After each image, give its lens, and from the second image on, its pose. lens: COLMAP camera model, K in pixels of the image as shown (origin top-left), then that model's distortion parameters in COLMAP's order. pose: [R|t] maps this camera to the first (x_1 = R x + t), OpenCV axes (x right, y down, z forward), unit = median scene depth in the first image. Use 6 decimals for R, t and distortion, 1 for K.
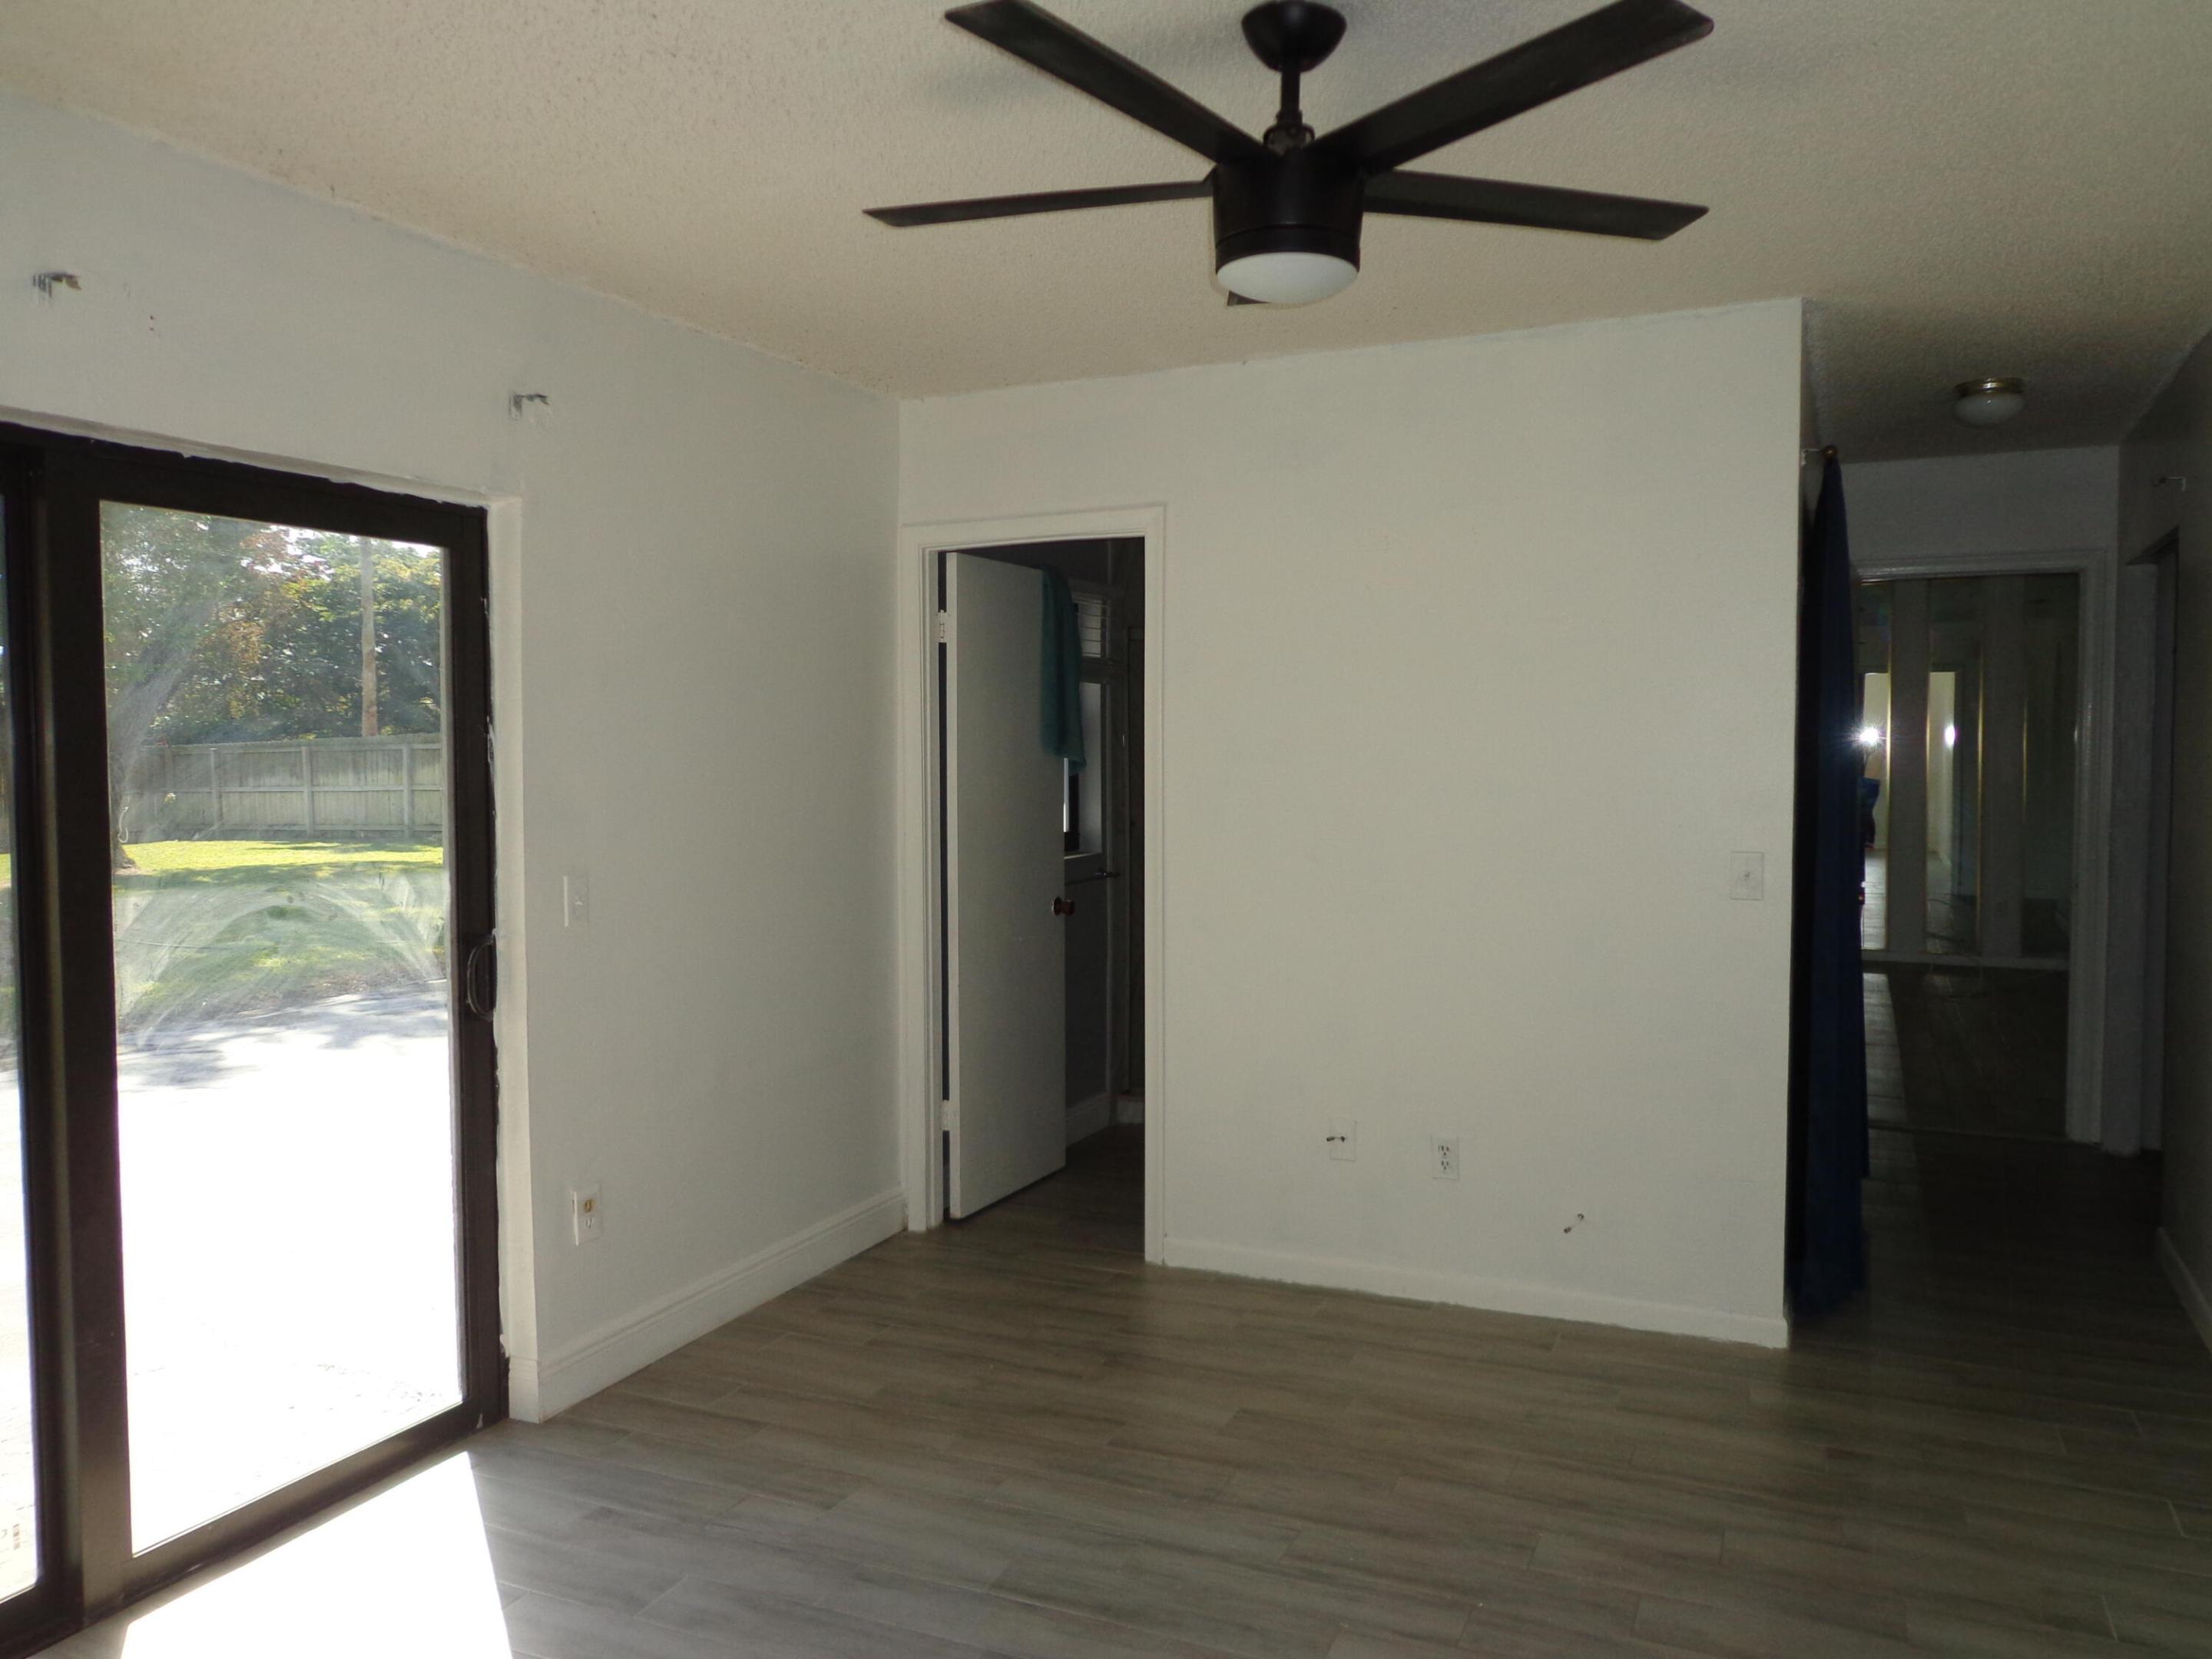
lens RADIAL K [[1636.8, 0, 1112.0], [0, 1636.8, 827.3], [0, 0, 1]] dist [-0.020491, 0.029687]
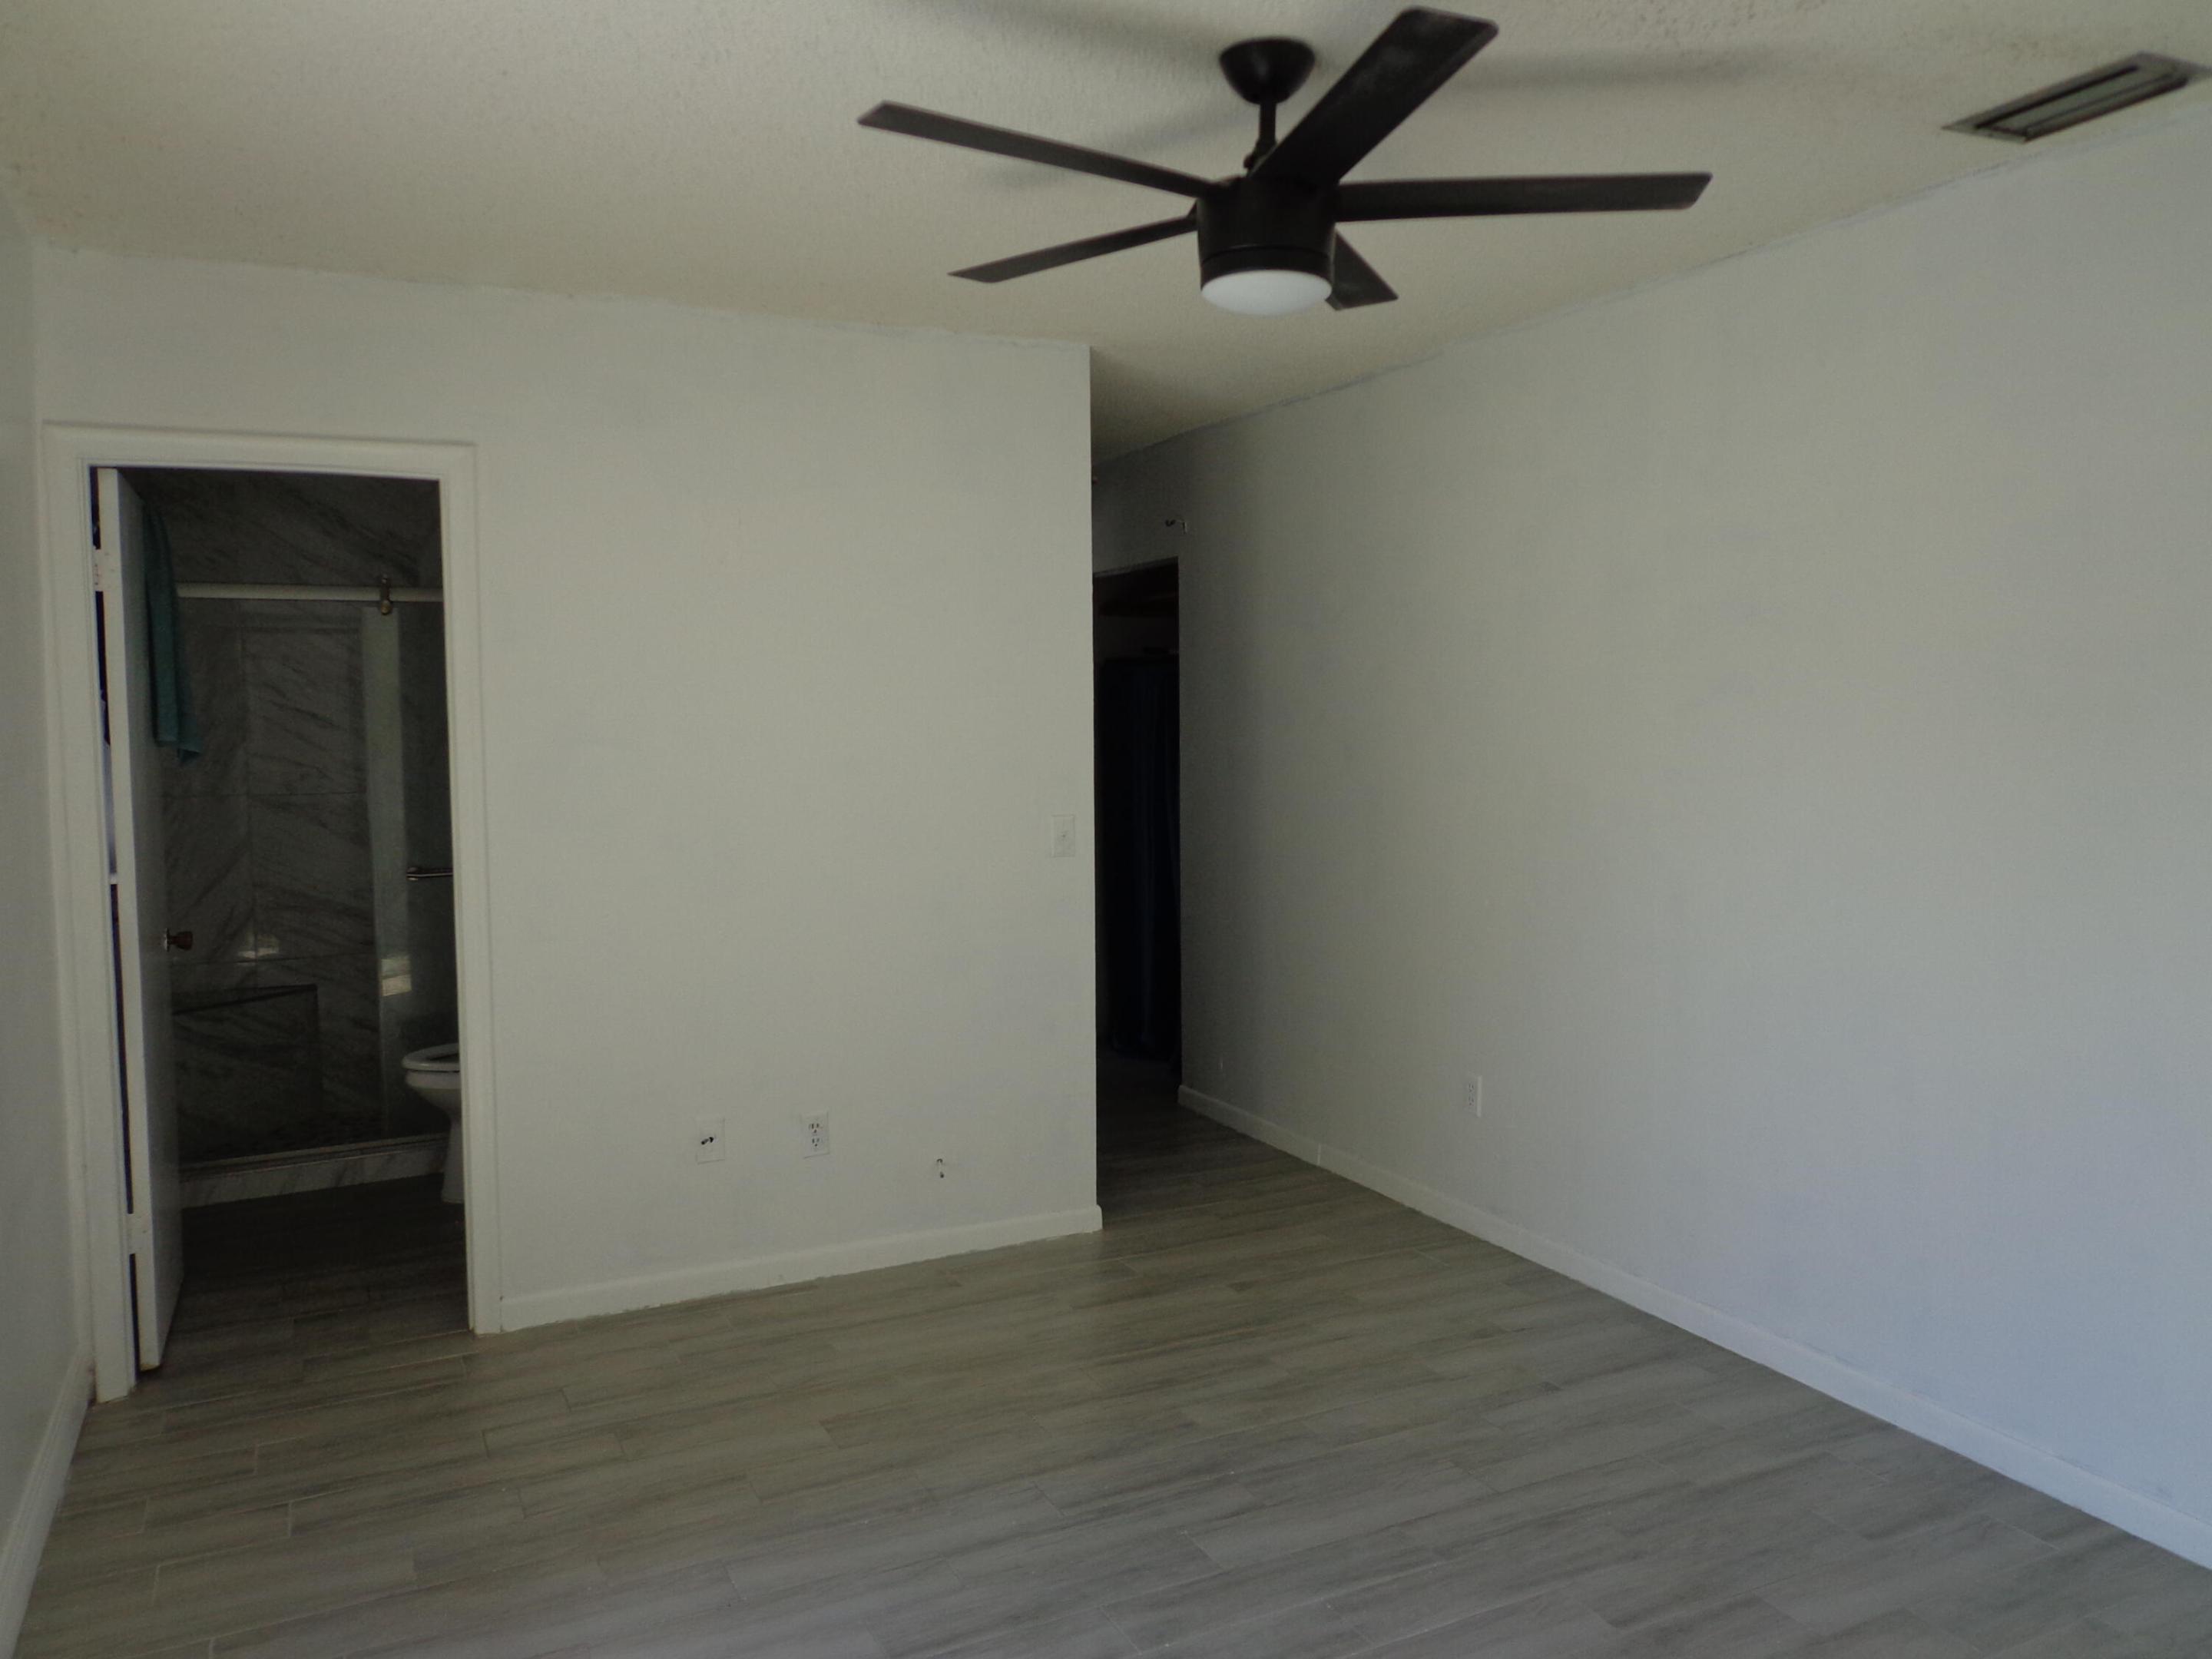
lens RADIAL K [[1637.4, 0, 1084.4], [0, 1637.4, 823.0], [0, 0, 1]] dist [0.002513, 0.004261]
pose [[0.624412, -0.050698, 0.779448, -0.511551], [0.046052, 0.998545, 0.028056, -0.012021], [-0.779736, 0.018377, 0.625838, 0.252867]]
